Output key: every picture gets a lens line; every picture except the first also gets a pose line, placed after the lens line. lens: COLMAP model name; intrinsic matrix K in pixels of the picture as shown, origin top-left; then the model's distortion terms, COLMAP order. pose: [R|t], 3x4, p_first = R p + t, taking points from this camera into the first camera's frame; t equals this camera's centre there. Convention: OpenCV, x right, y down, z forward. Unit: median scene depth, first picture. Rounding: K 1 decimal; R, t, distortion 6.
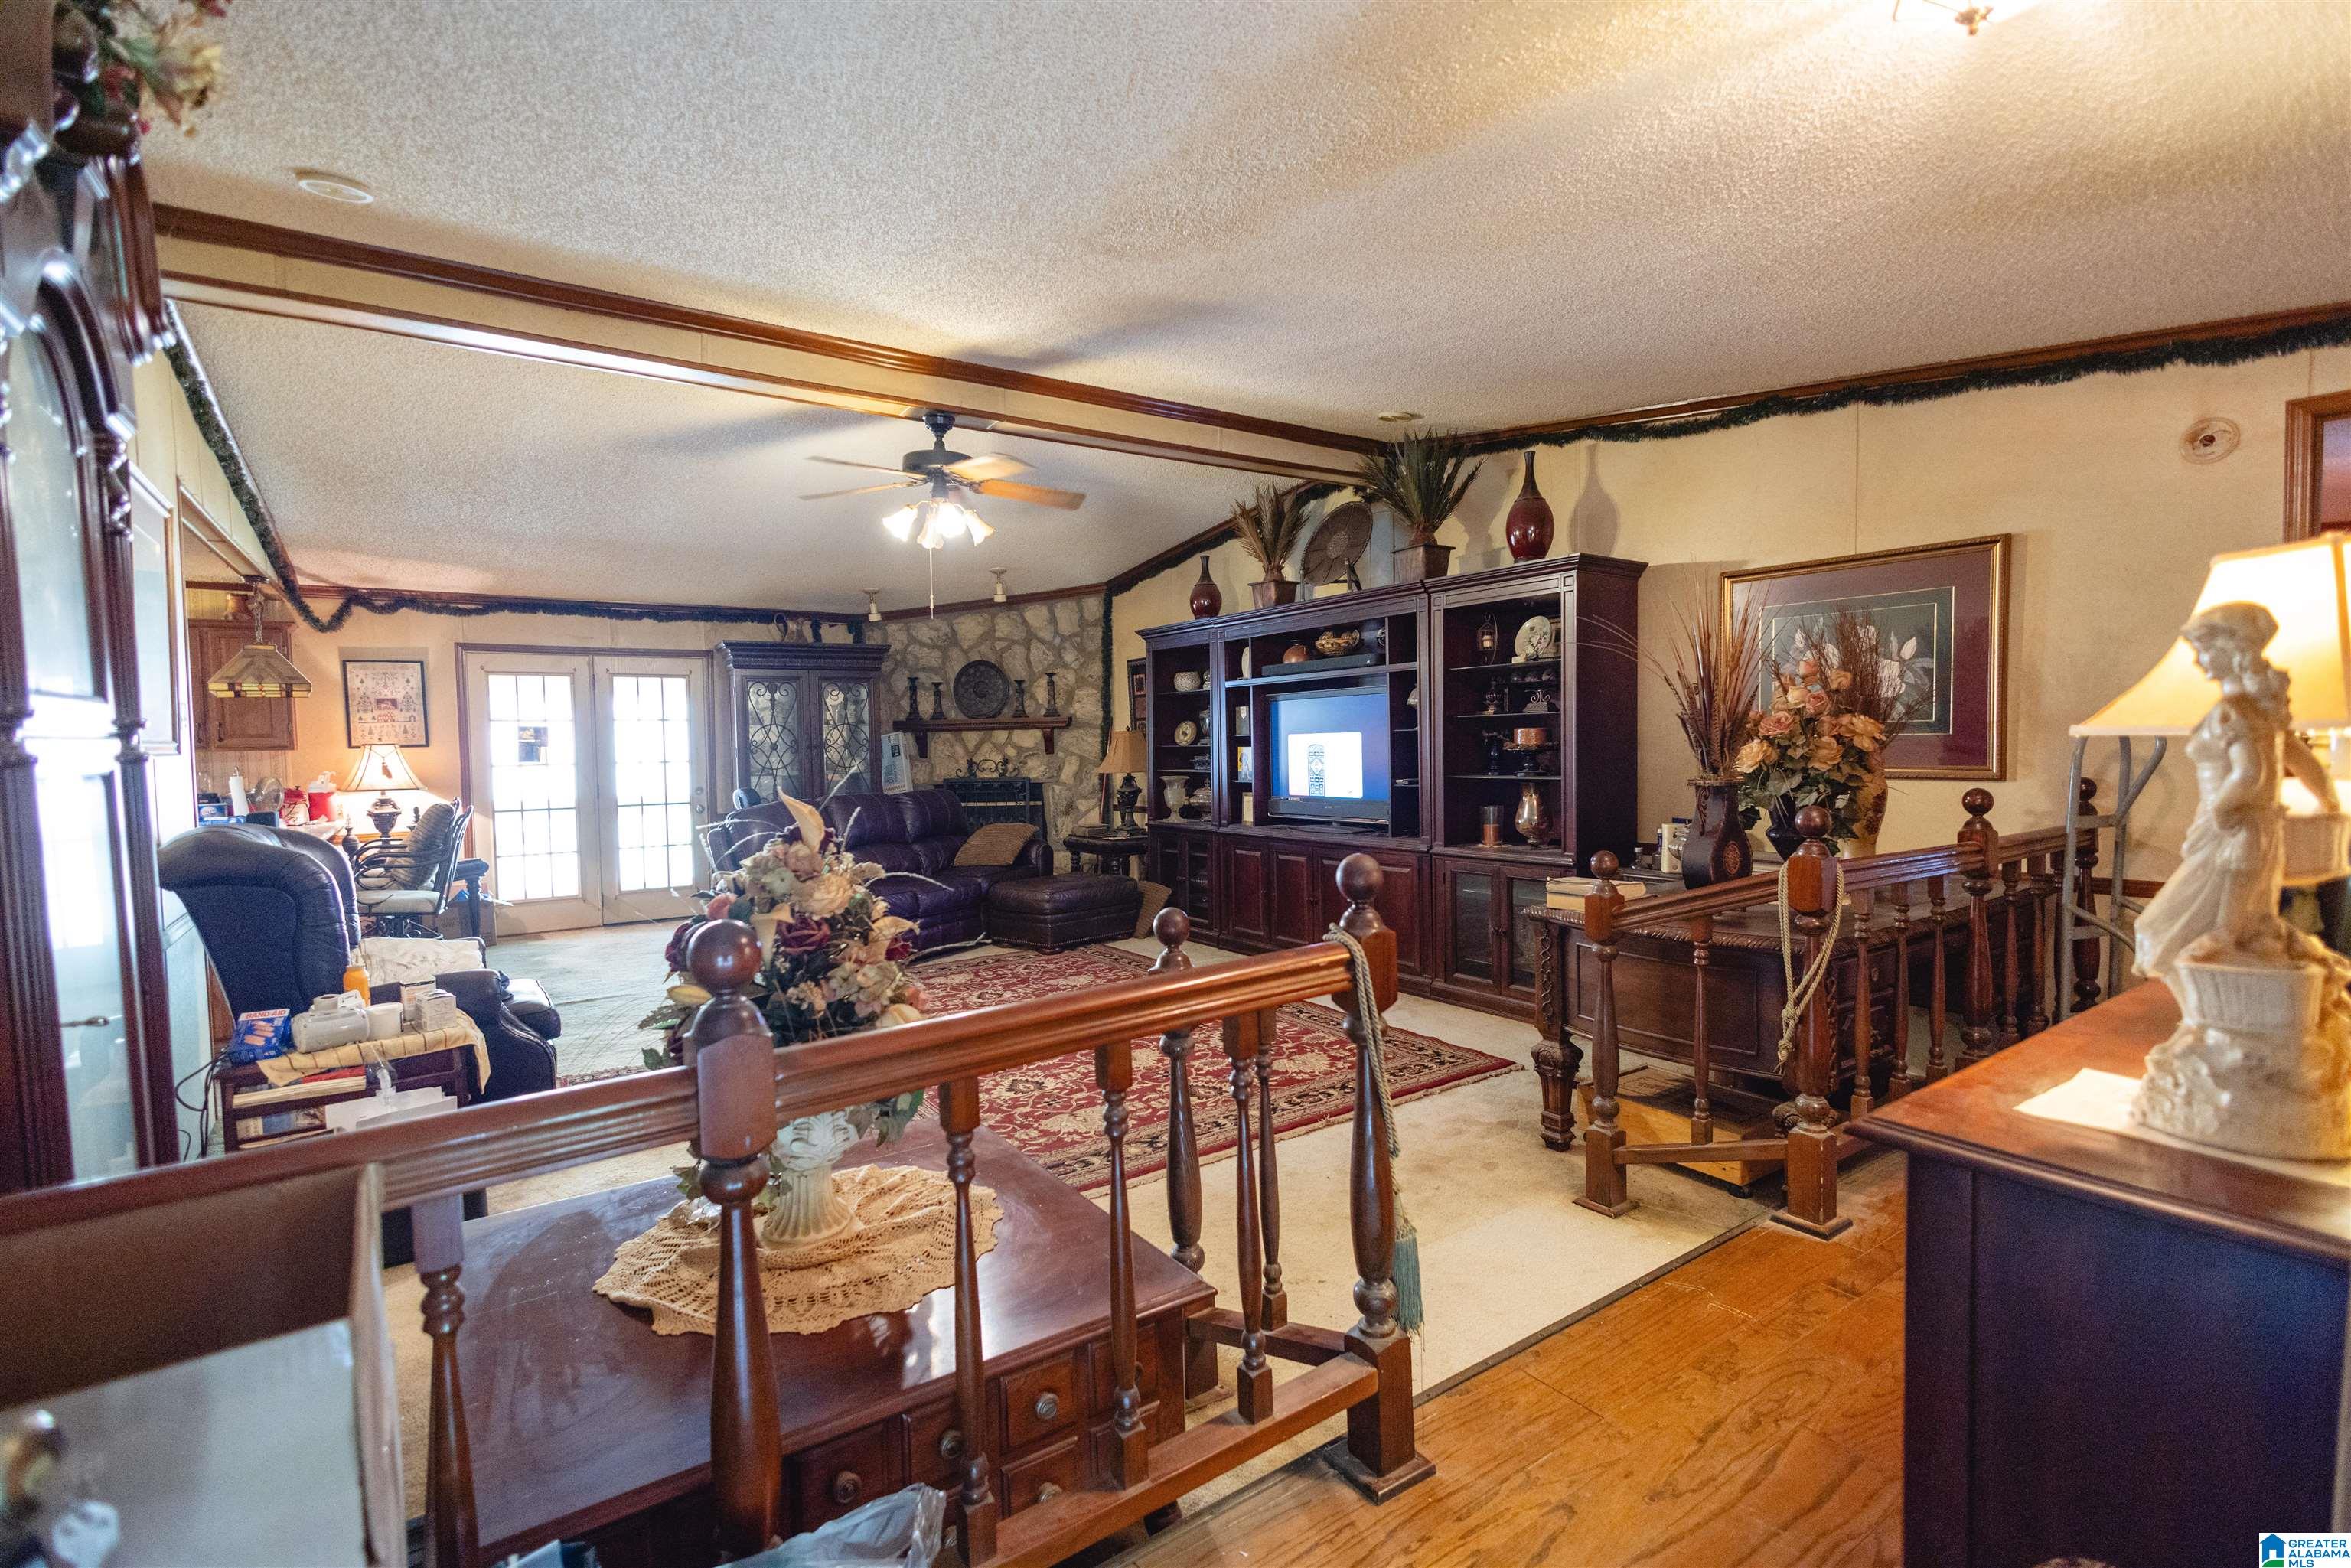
lens RADIAL K [[1071.0, 0, 1169.8], [0, 1071.0, 786.2], [0, 0, 1]] dist [0.009882, -0.000203]
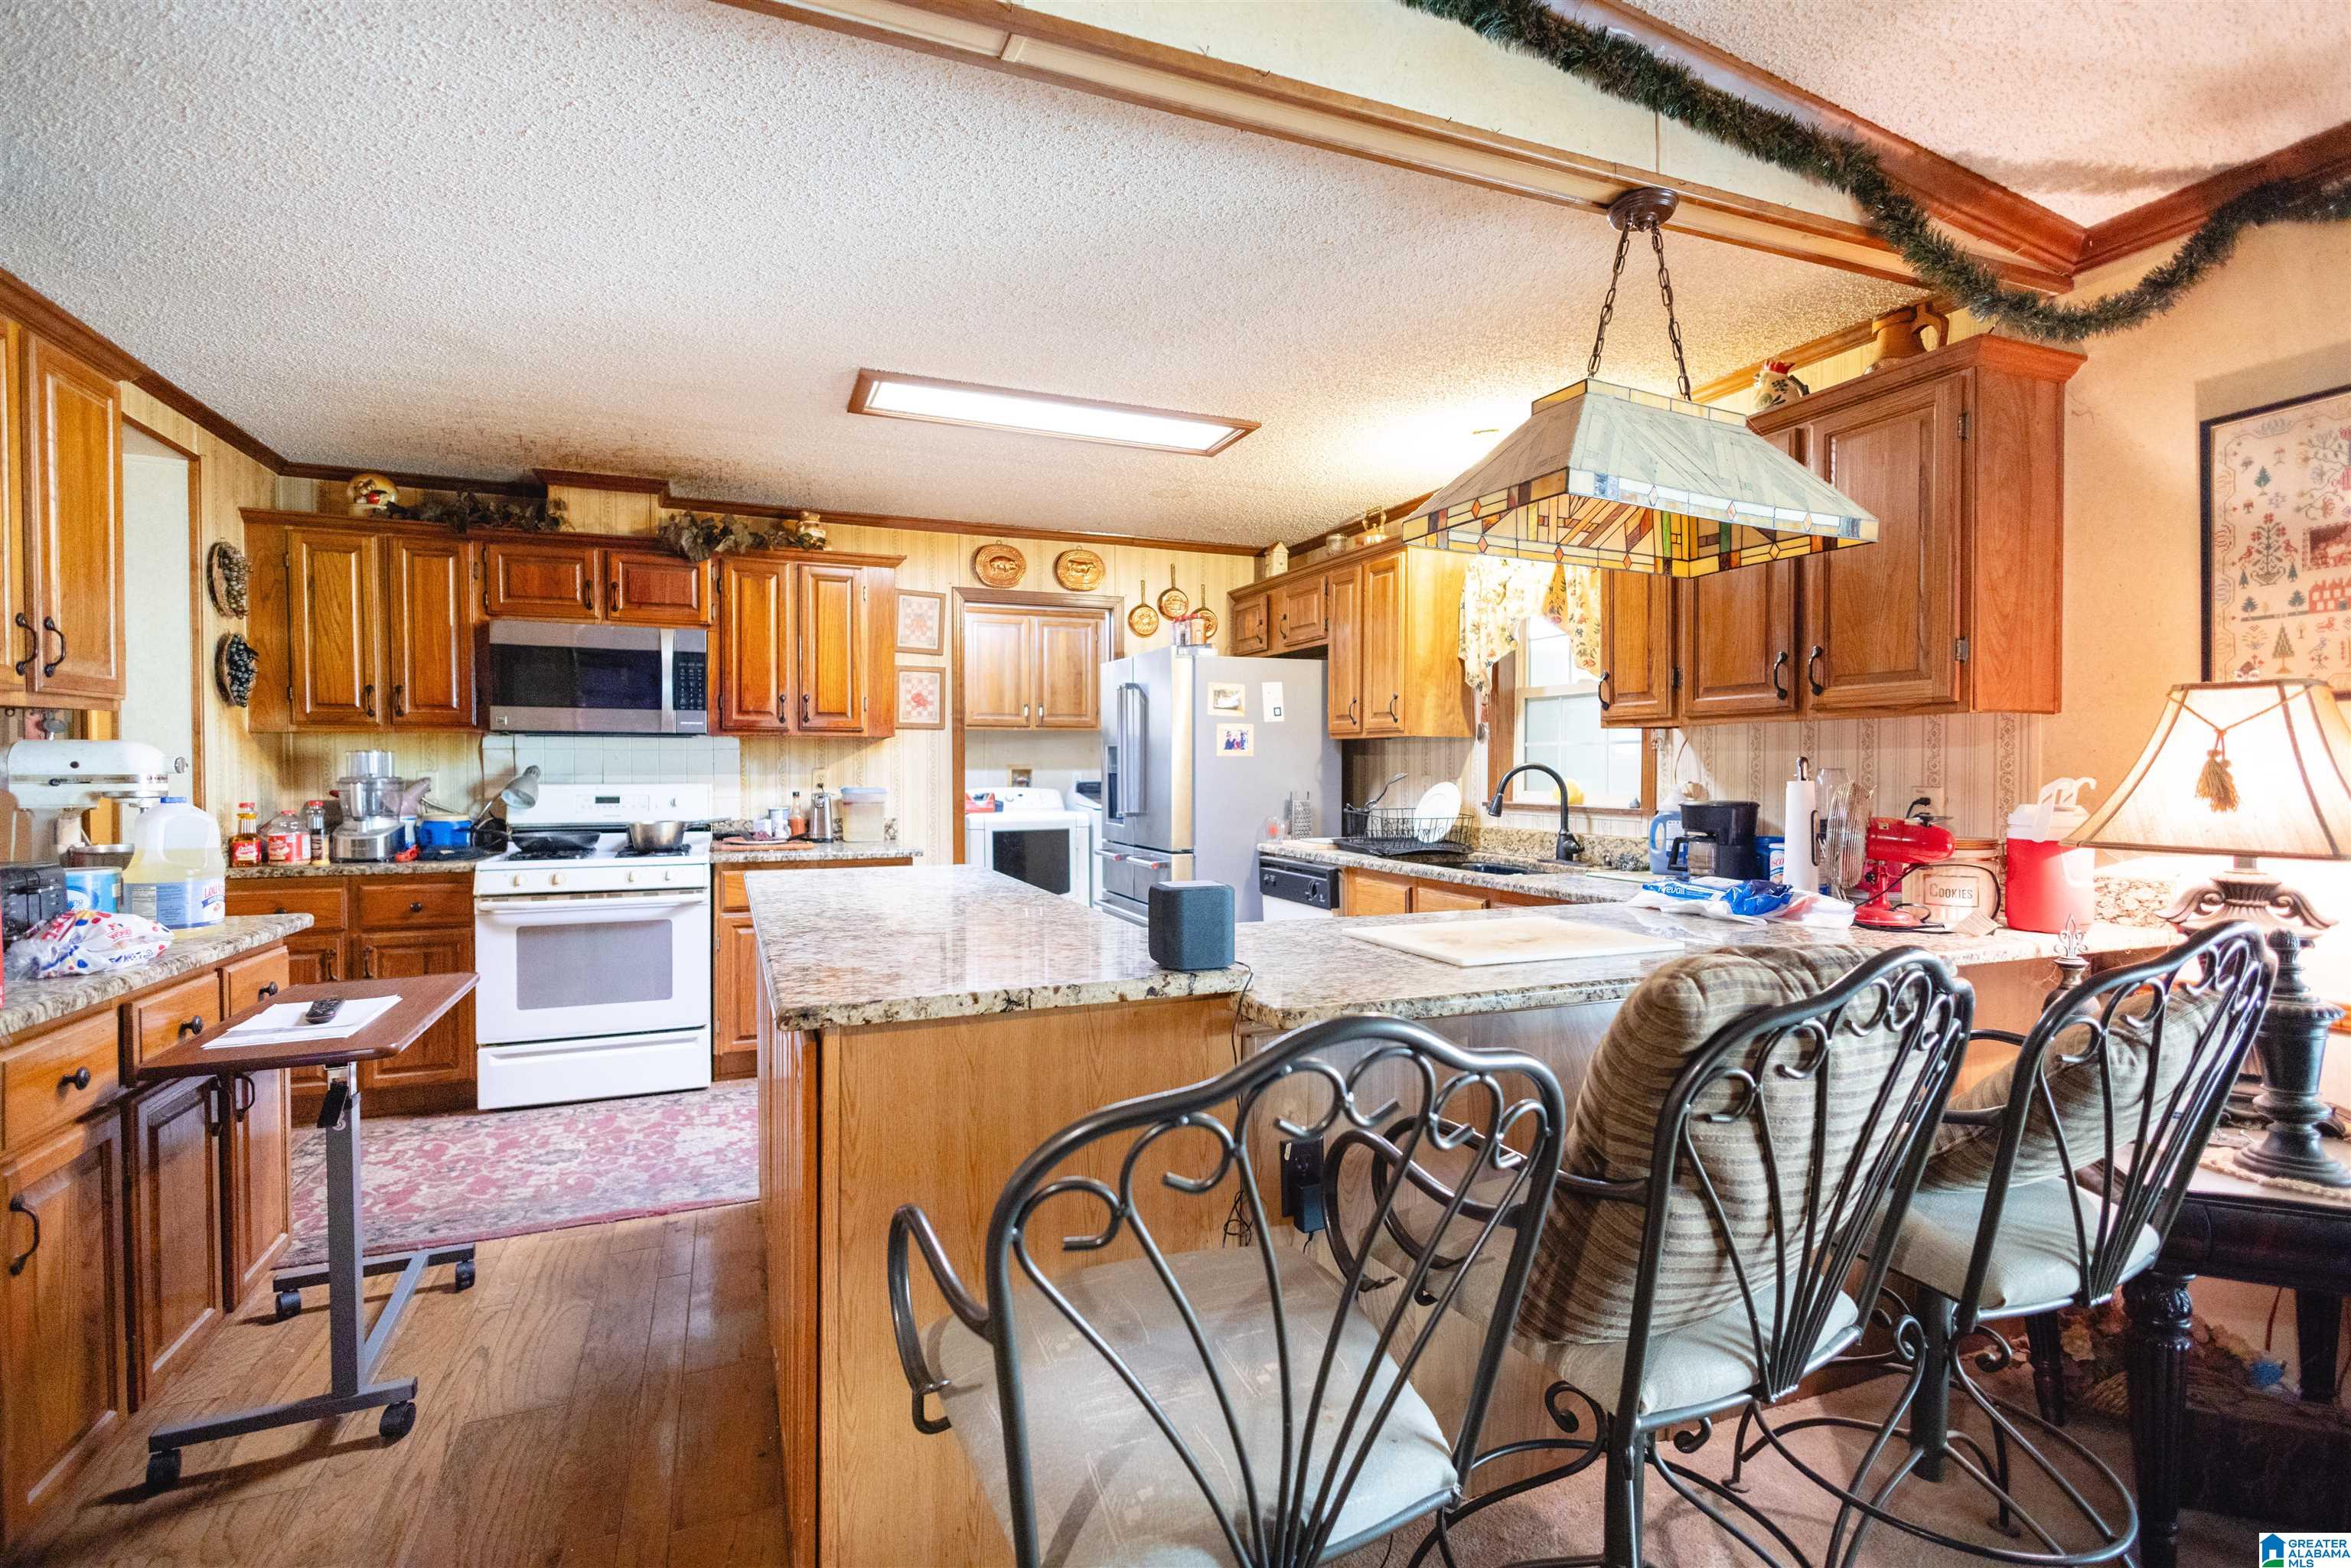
lens RADIAL K [[1071.0, 0, 1169.8], [0, 1071.0, 786.2], [0, 0, 1]] dist [0.009882, -0.000203]
pose [[-0.216441, 0.035166, -0.975662, -0.360103], [-0.043076, 0.998034, 0.045528, -0.012426], [0.975345, 0.051882, -0.214501, 0.711068]]
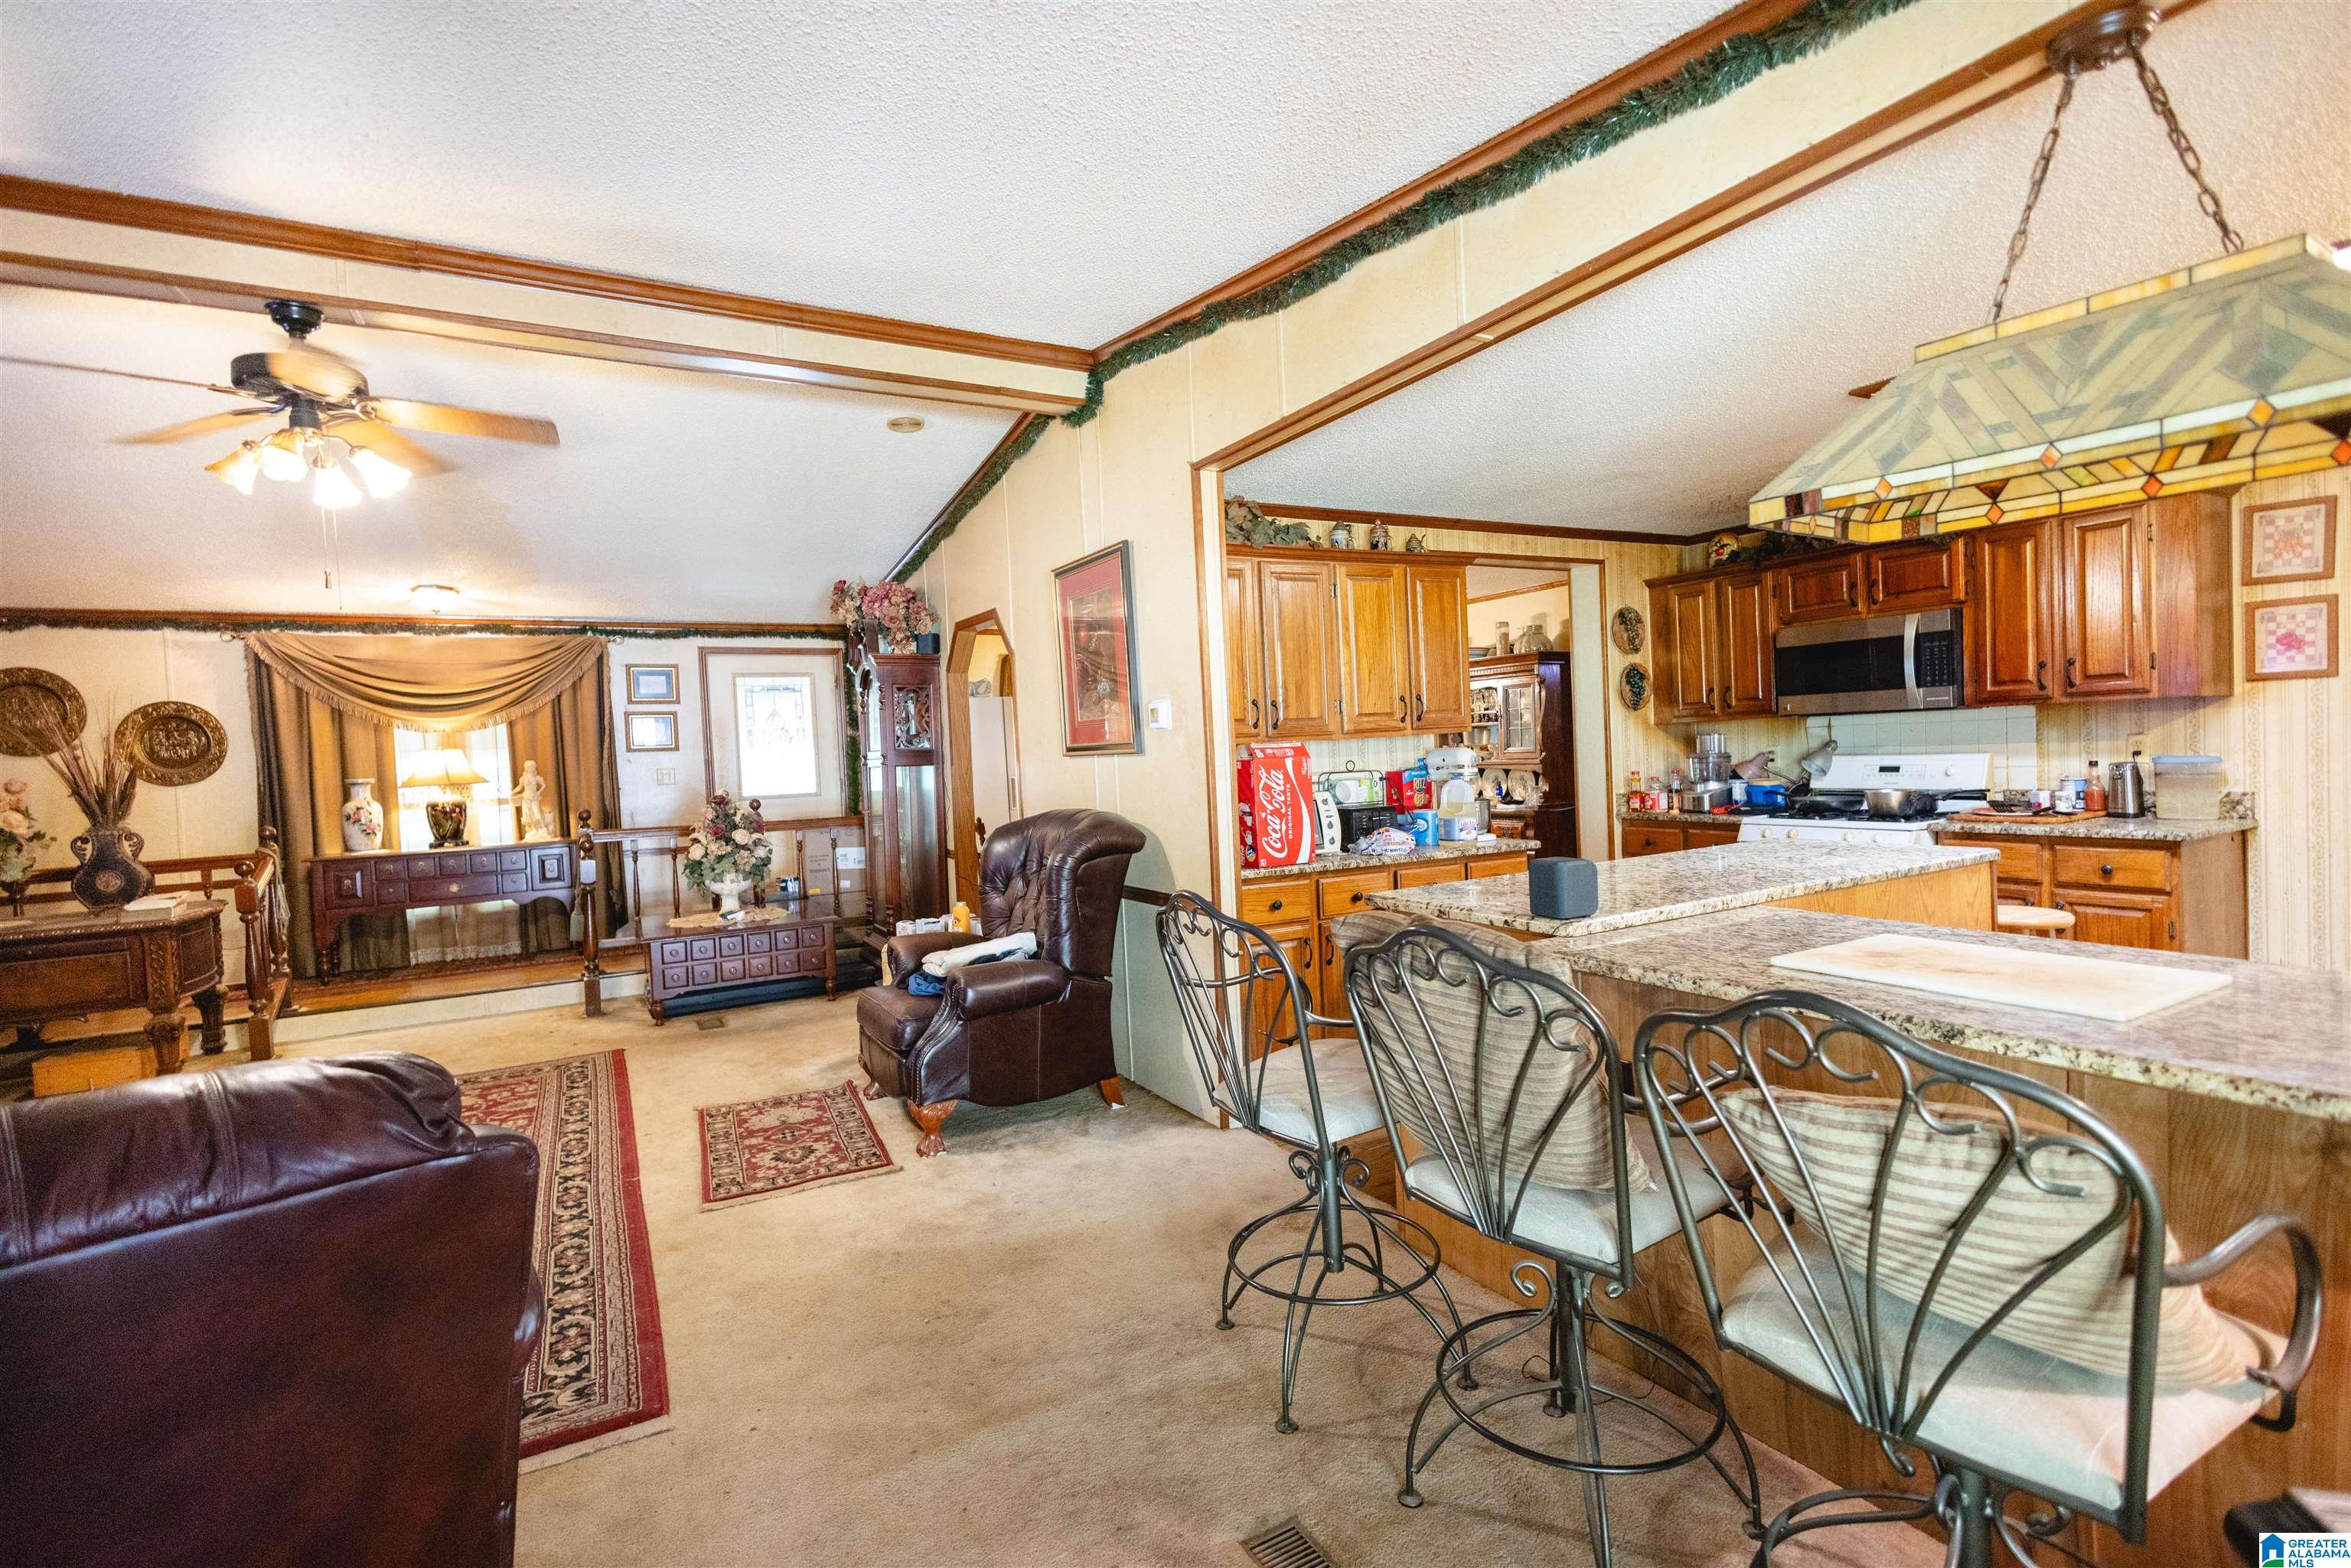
lens RADIAL K [[1071.0, 0, 1169.8], [0, 1071.0, 786.2], [0, 0, 1]] dist [0.009882, -0.000203]
pose [[-0.993350, 0.058197, 0.099339, -0.484609], [0.066108, 0.994736, 0.078299, -0.035155], [-0.094259, 0.084345, -0.991968, 0.978857]]
